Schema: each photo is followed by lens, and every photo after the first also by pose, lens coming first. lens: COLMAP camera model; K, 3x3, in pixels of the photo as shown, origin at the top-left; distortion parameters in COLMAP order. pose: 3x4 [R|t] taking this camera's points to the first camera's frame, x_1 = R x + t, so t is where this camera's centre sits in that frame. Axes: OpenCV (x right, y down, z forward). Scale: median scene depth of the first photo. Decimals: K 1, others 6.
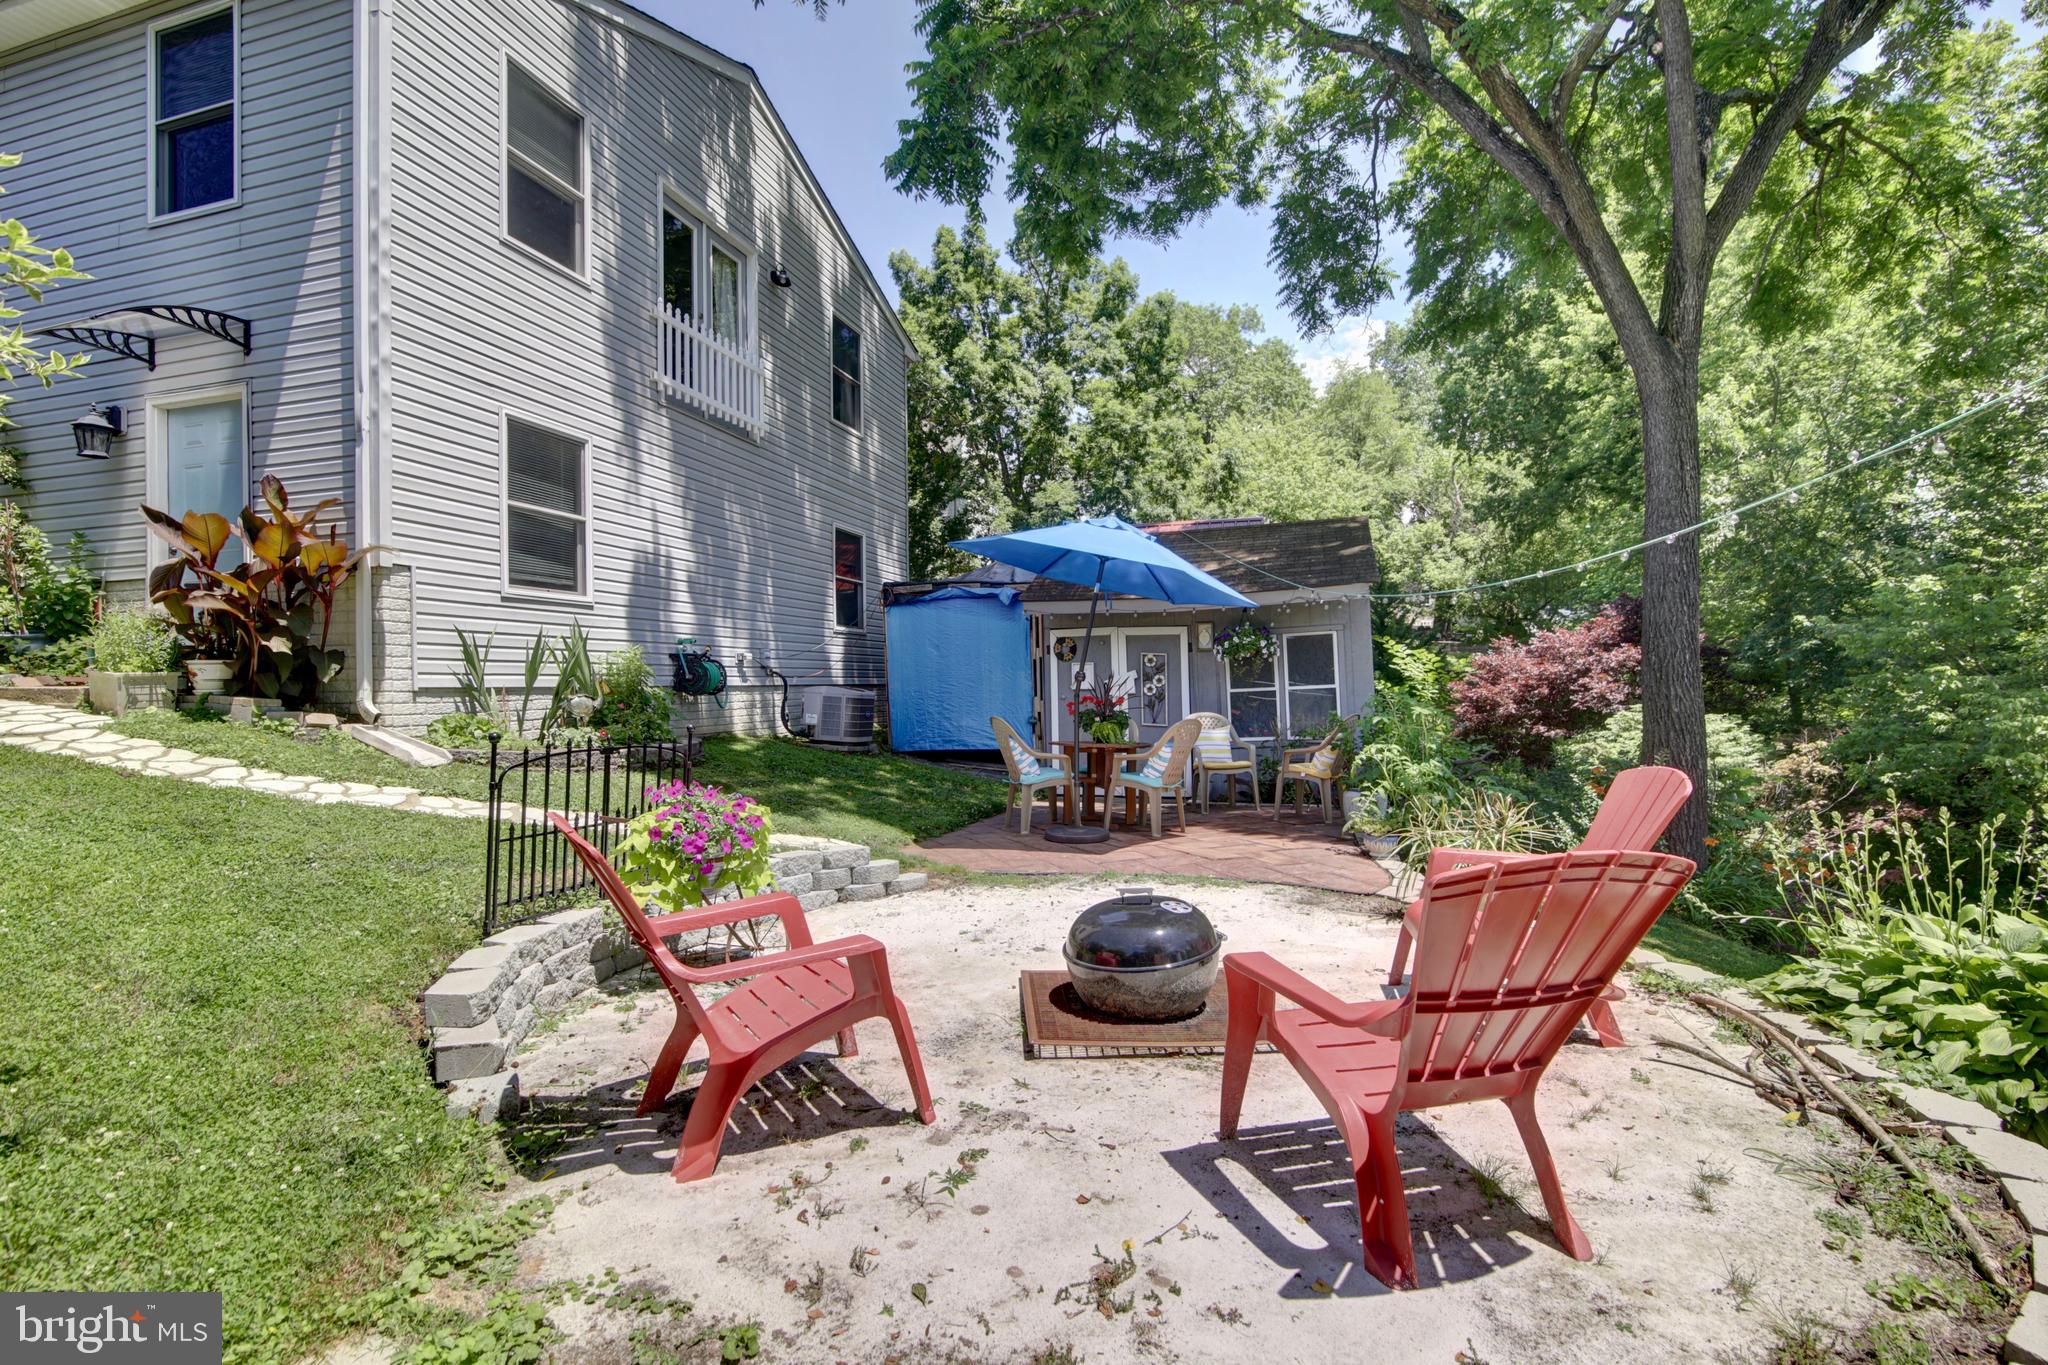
lens RADIAL K [[942.7, 0, 1025.2], [0, 942.7, 686.8], [0, 0, 1]] dist [-0.019444, 0.000820]
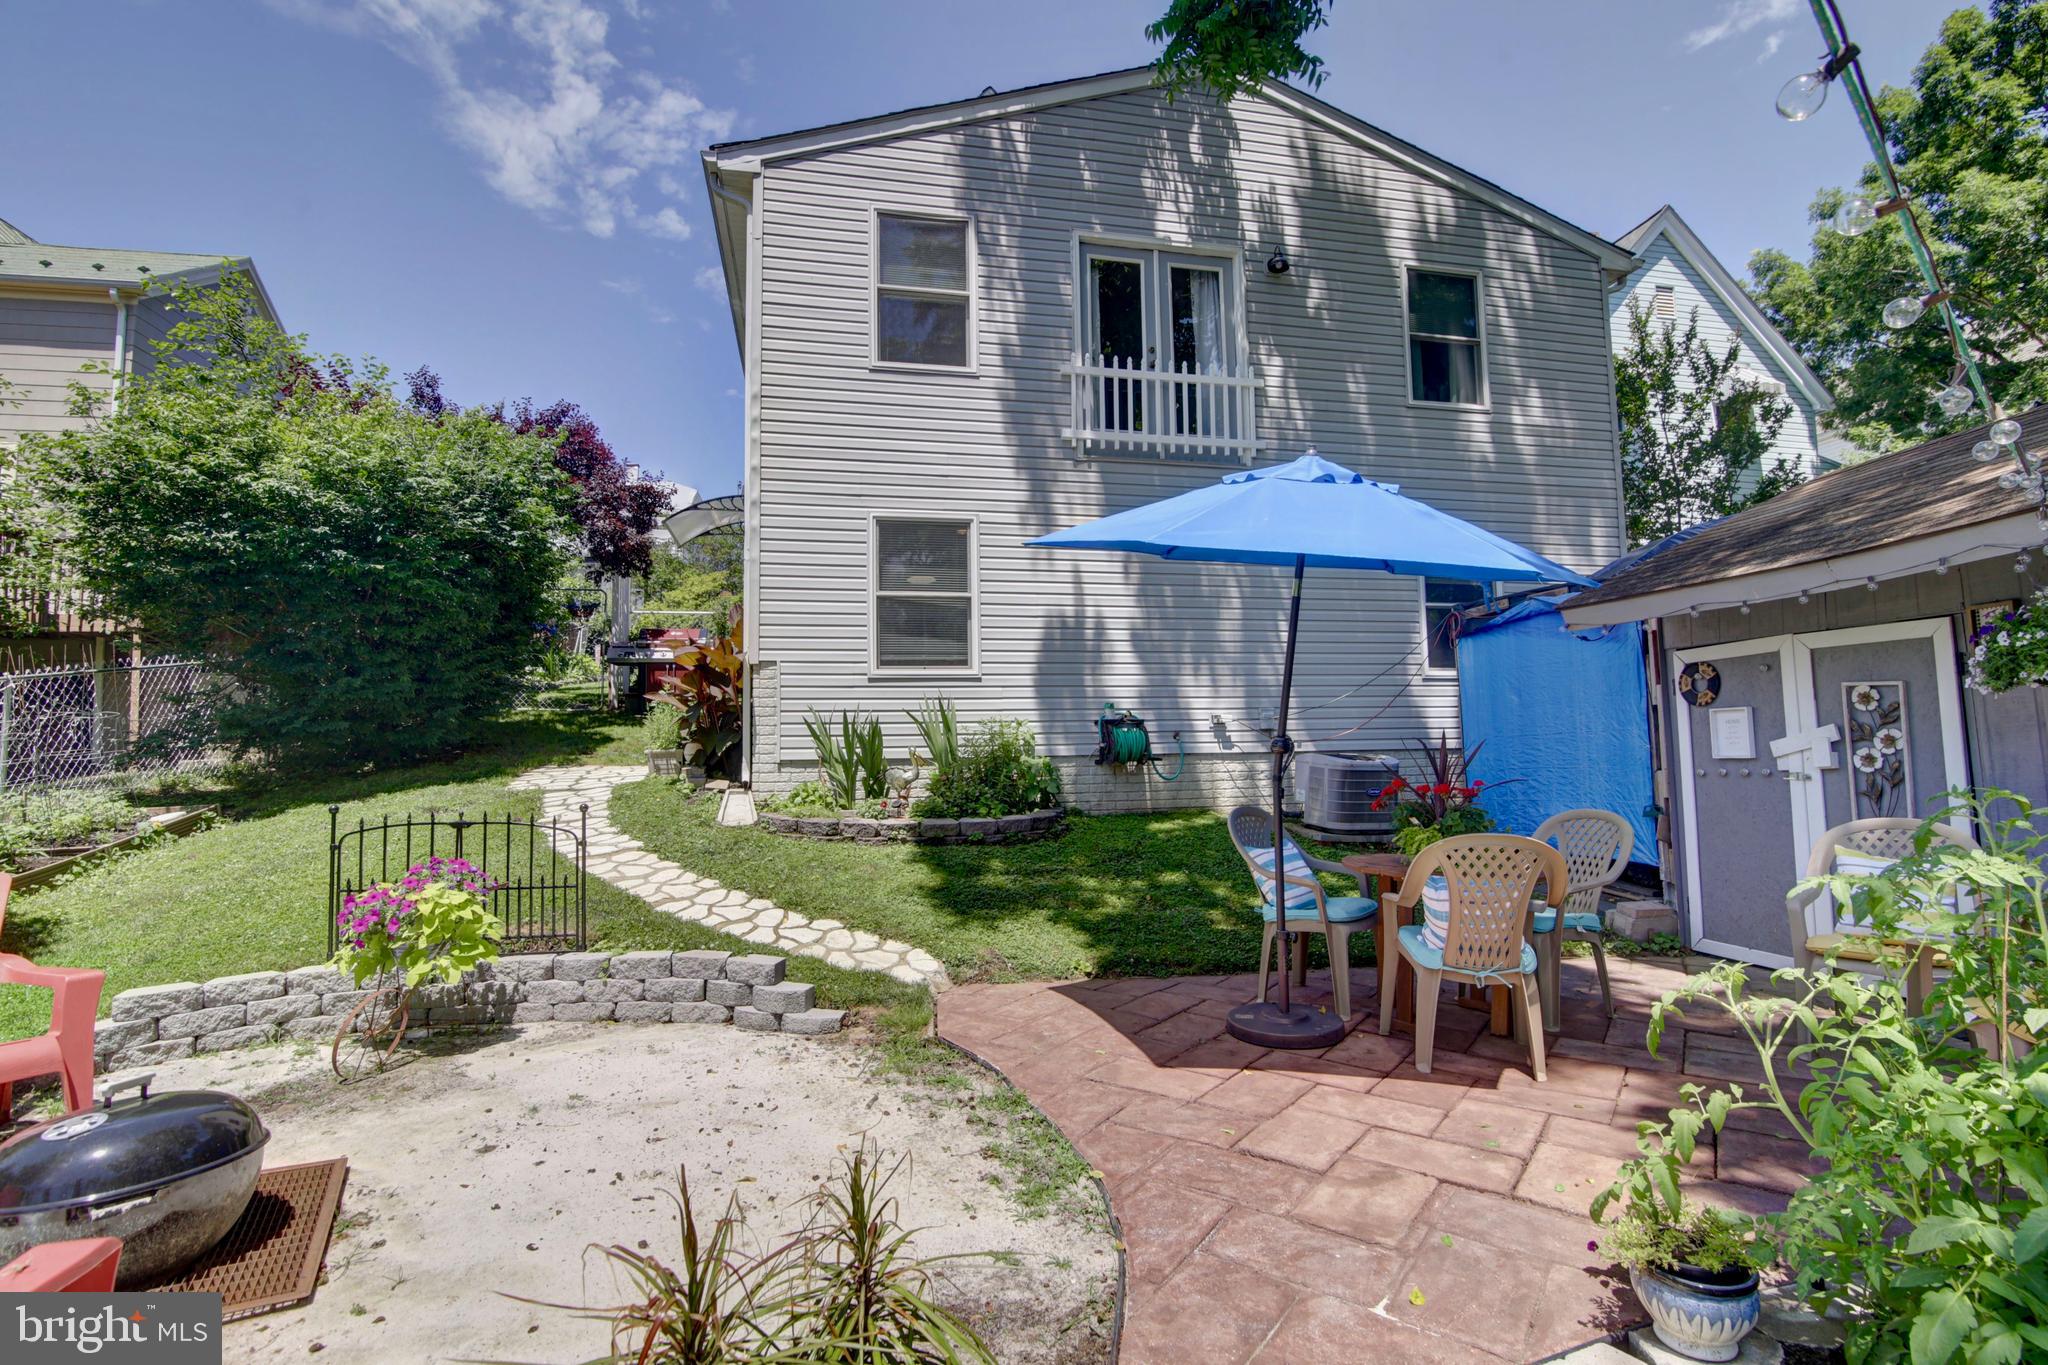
lens RADIAL K [[942.7, 0, 1025.2], [0, 942.7, 686.8], [0, 0, 1]] dist [-0.019444, 0.000820]
pose [[0.482228, -0.060462, -0.873957, 0.424585], [0.009510, 0.997918, -0.063791, -0.009747], [0.875994, 0.022450, 0.481799, 0.507421]]
